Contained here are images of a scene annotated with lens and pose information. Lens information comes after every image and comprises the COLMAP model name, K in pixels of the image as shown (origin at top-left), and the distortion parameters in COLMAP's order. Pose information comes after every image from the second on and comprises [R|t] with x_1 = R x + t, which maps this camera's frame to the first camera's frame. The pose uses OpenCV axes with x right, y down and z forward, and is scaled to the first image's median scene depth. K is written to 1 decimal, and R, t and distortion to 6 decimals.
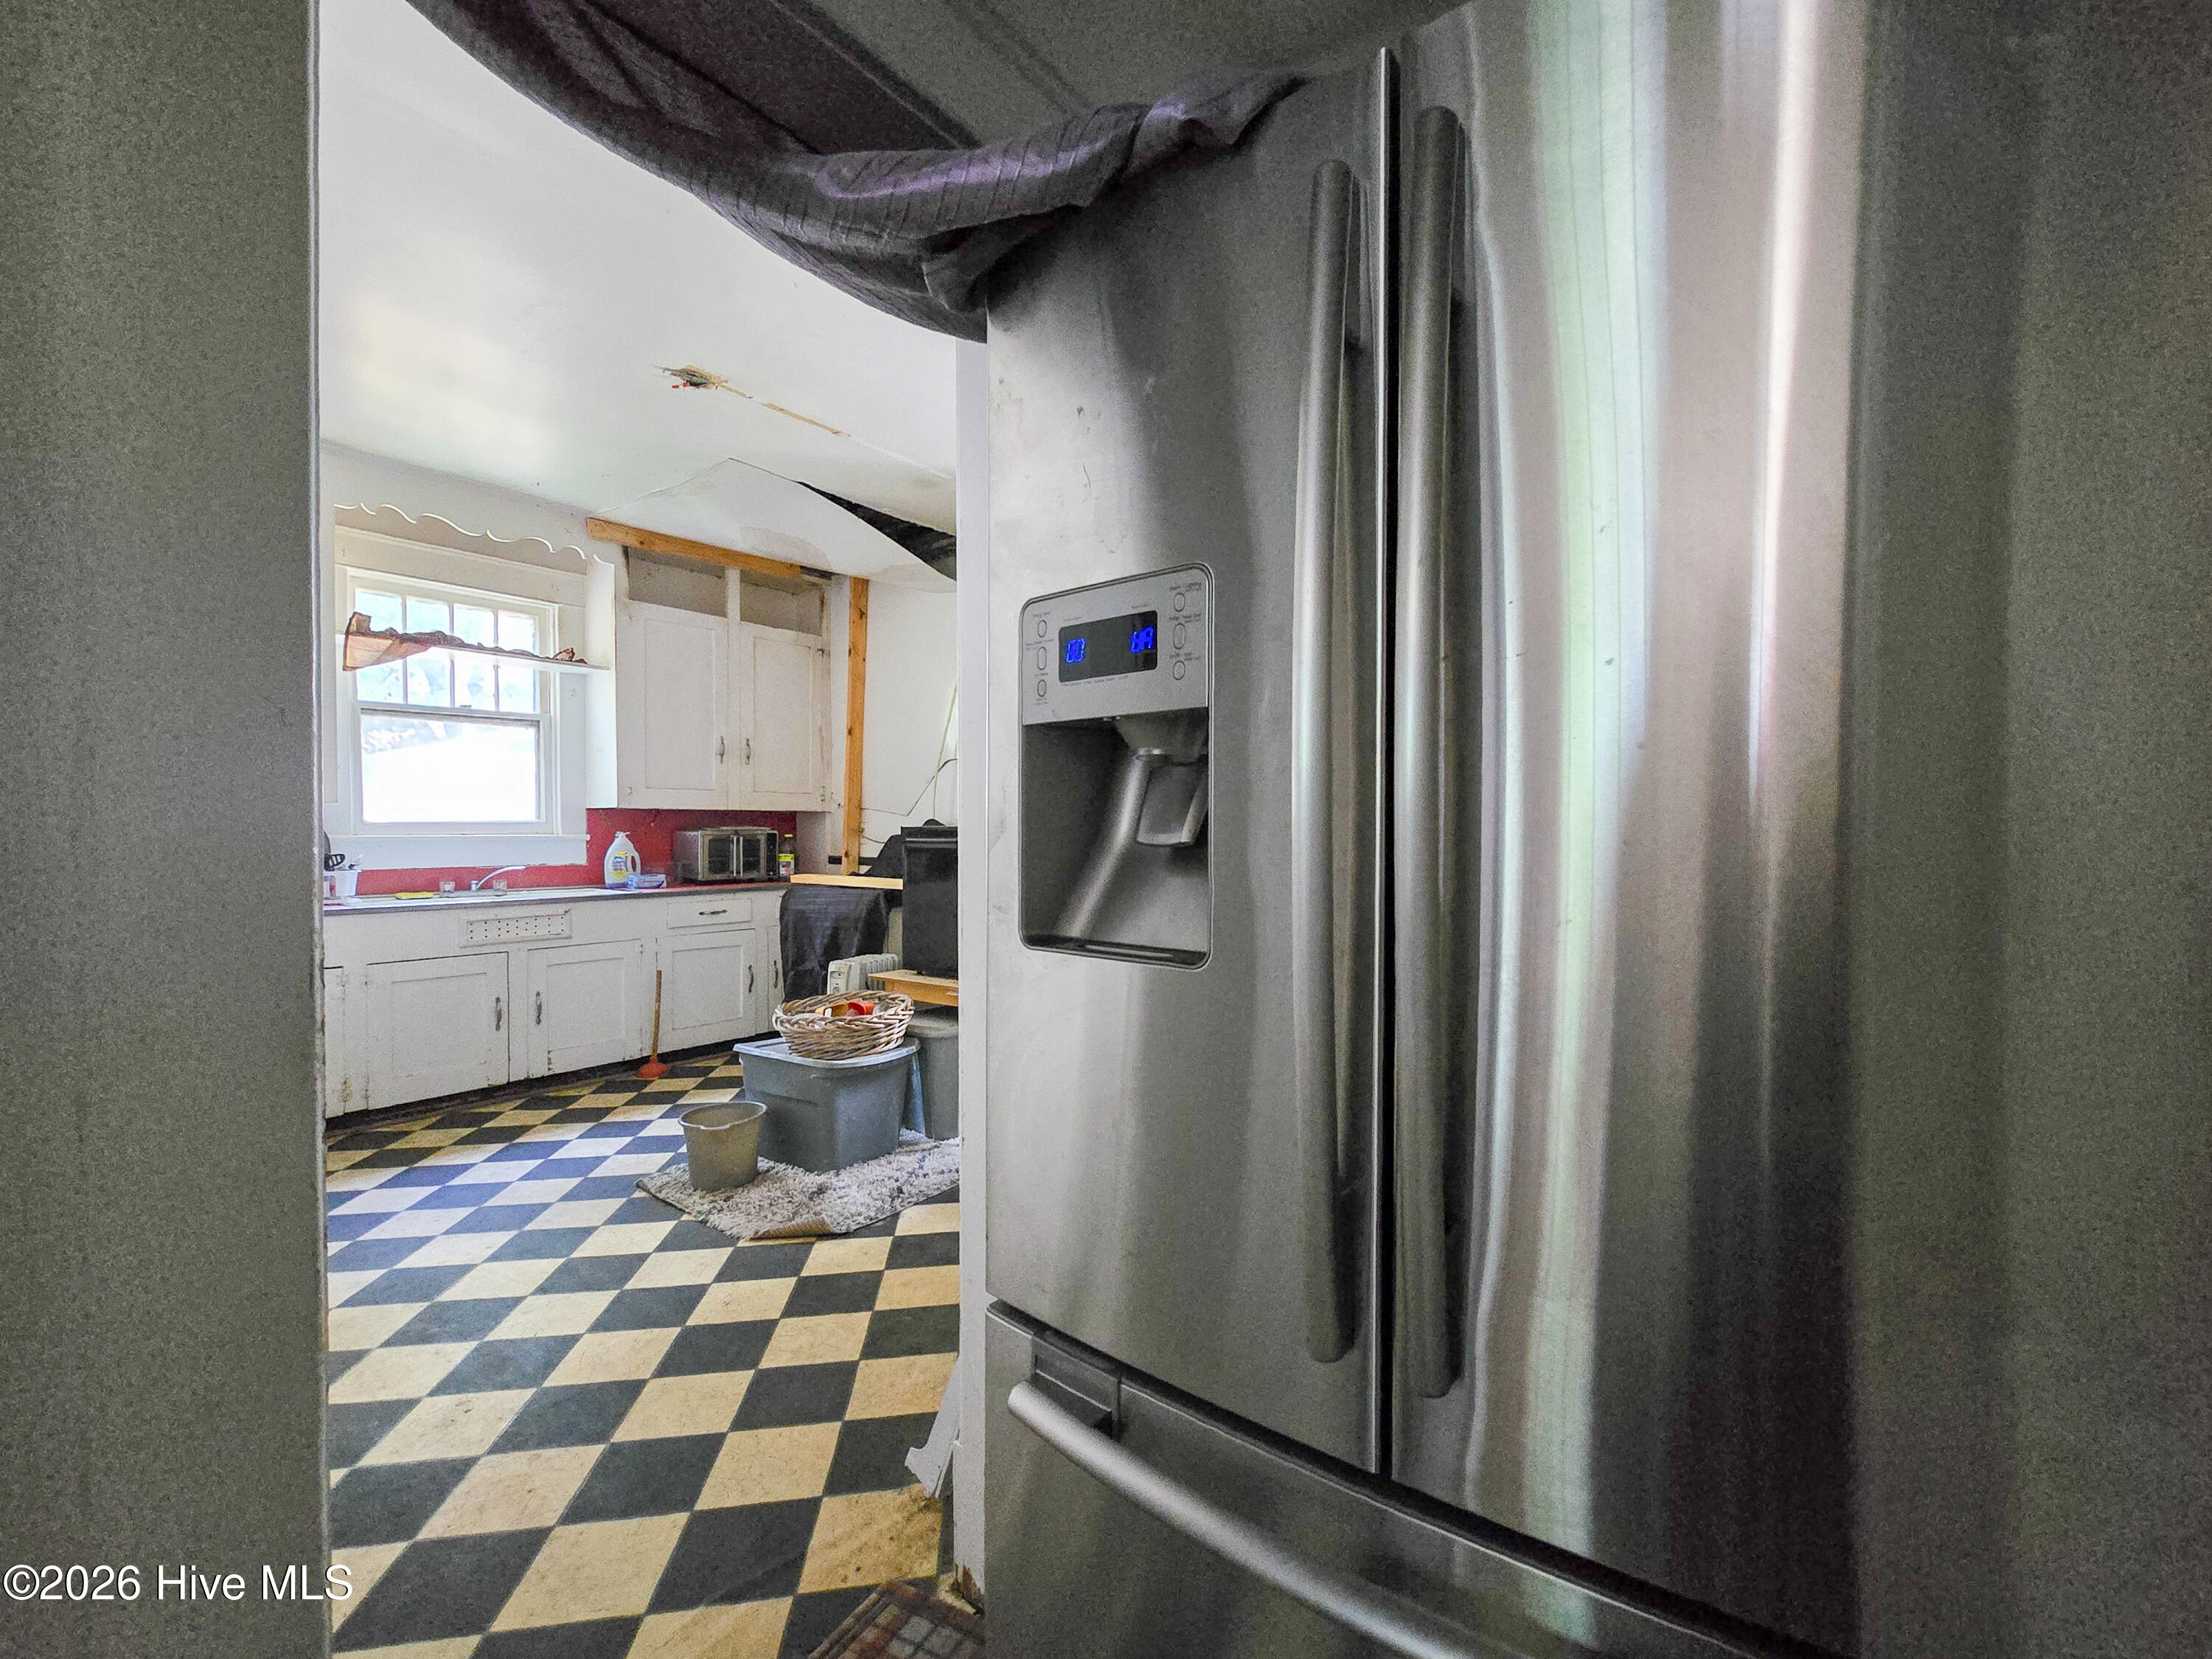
lens RADIAL K [[946.4, 0, 1121.5], [0, 946.4, 833.8], [0, 0, 1]] dist [-0.003925, -0.000549]
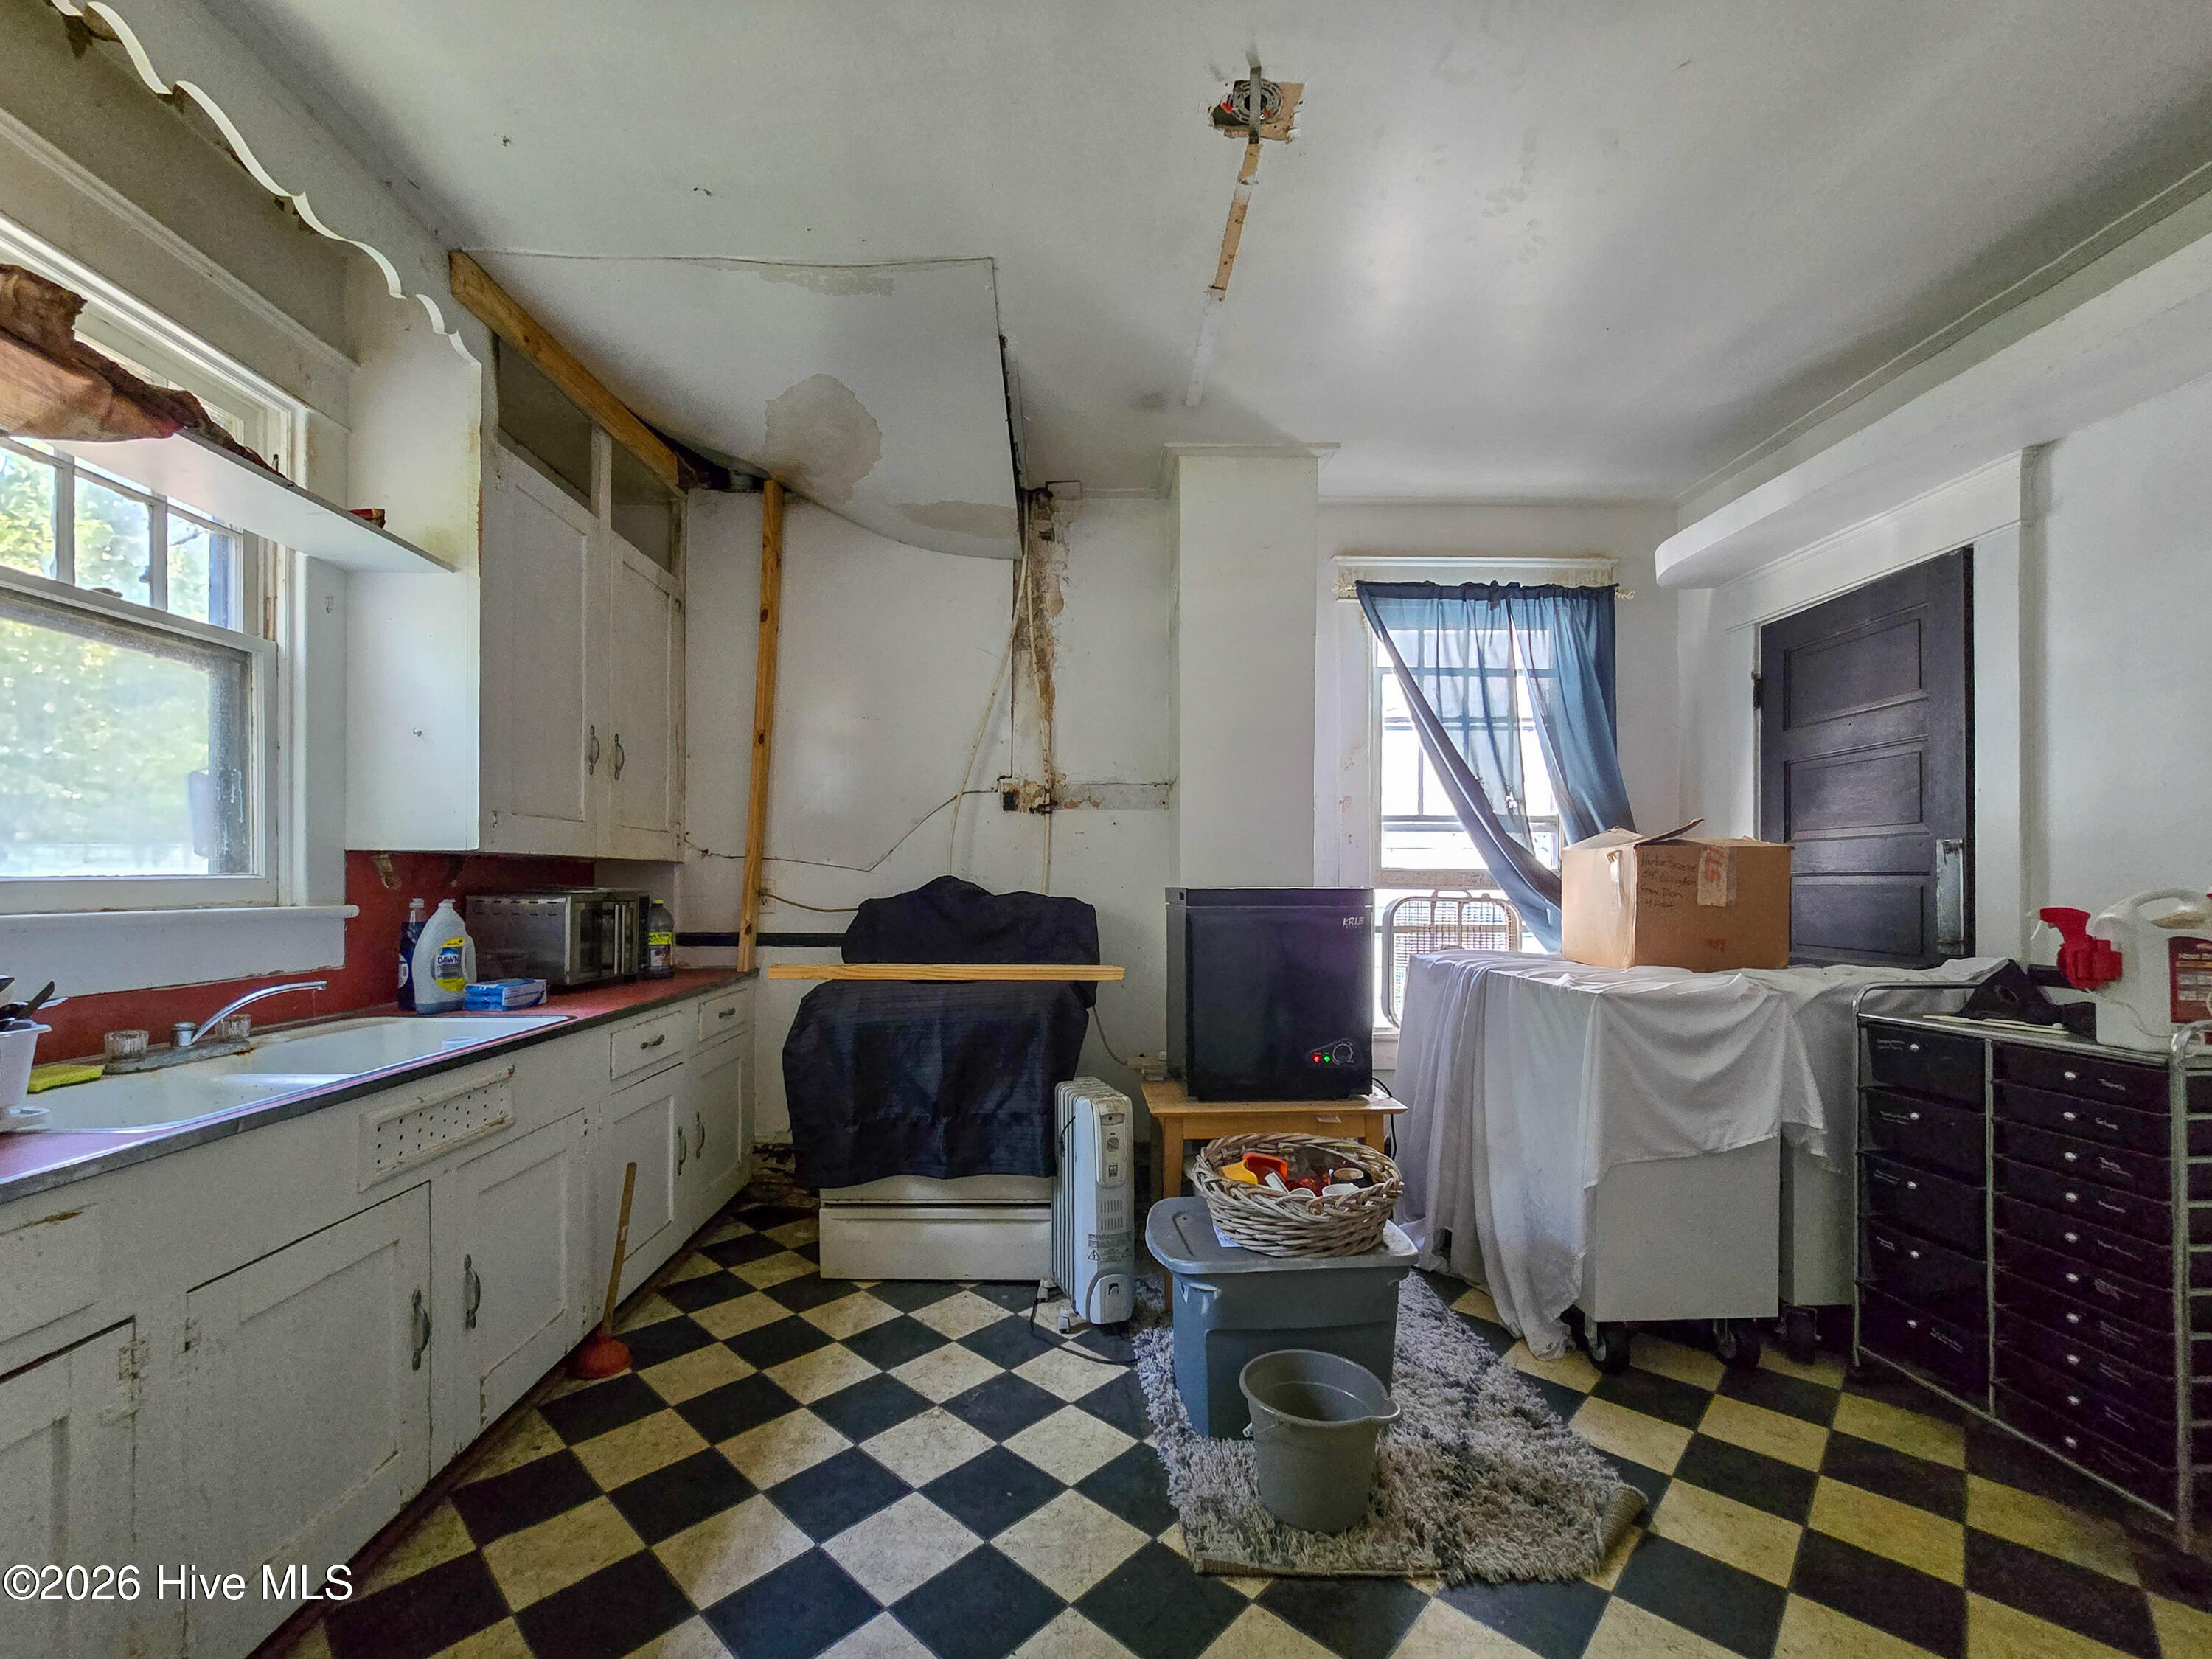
lens RADIAL K [[946.4, 0, 1131.5], [0, 946.4, 878.1], [0, 0, 1]] dist [-0.003925, -0.000549]
pose [[0.785644, 0.003500, 0.618669, -0.588497], [0.004136, 0.999932, -0.010909, -0.006005], [-0.618665, 0.011129, 0.785576, 0.410099]]
